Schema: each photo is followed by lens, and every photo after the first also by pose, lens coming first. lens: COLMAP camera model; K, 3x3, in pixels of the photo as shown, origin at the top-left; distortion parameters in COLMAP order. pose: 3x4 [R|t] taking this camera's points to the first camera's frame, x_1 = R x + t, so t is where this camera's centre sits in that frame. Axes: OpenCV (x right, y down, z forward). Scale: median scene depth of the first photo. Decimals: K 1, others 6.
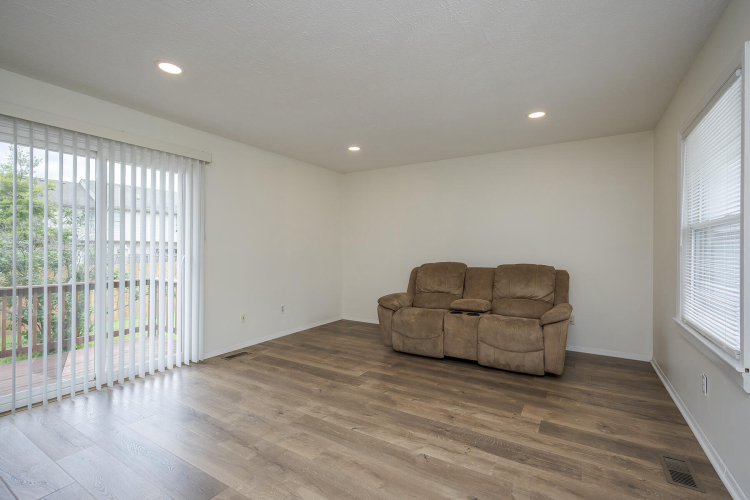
lens RADIAL K [[341.9, 0, 374.1], [0, 341.9, 249.1], [0, 0, 1]] dist [-0.001717, 0.000250]
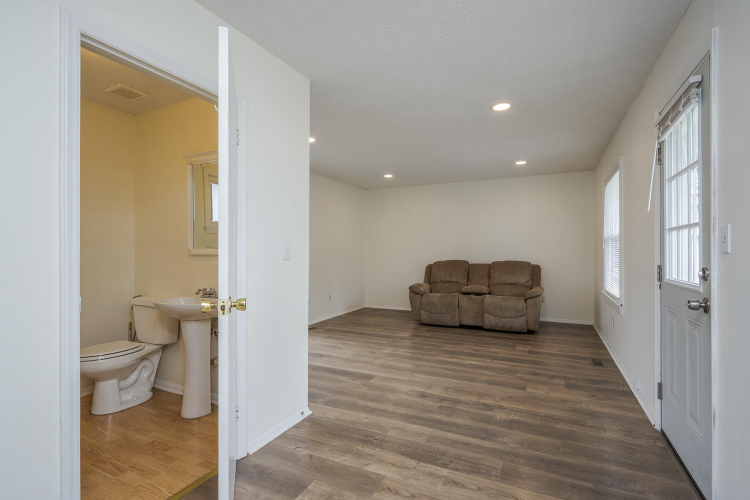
lens RADIAL K [[358.9, 0, 375.0], [0, 358.9, 250.0], [0, 0, 1]] dist [0.001483, 0.000337]
pose [[0.995095, -0.005435, 0.098776, -0.335690], [0.005394, 0.999985, 0.000675, -0.005743], [-0.098778, -0.000139, 0.995109, -0.534776]]
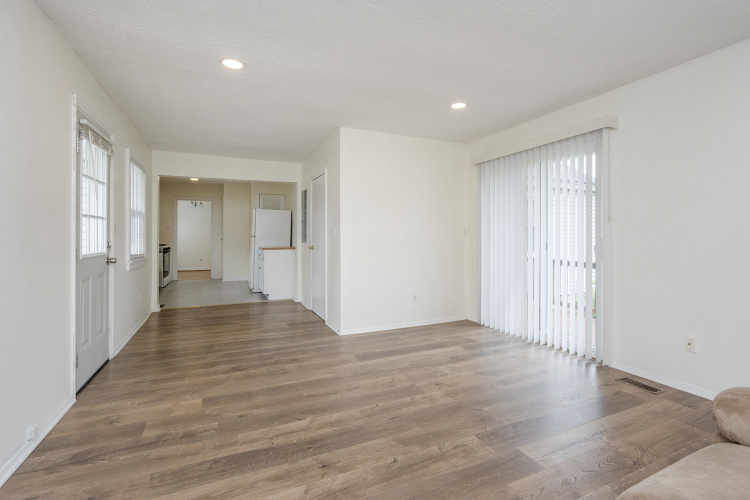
lens RADIAL K [[341.9, 0, 374.1], [0, 341.9, 249.1], [0, 0, 1]] dist [-0.001717, 0.000250]
pose [[-0.561558, 0.025442, -0.827046, 0.560794], [-0.000080, 0.999525, 0.030802, 0.013318], [0.827437, 0.017364, -0.561290, 1.109664]]
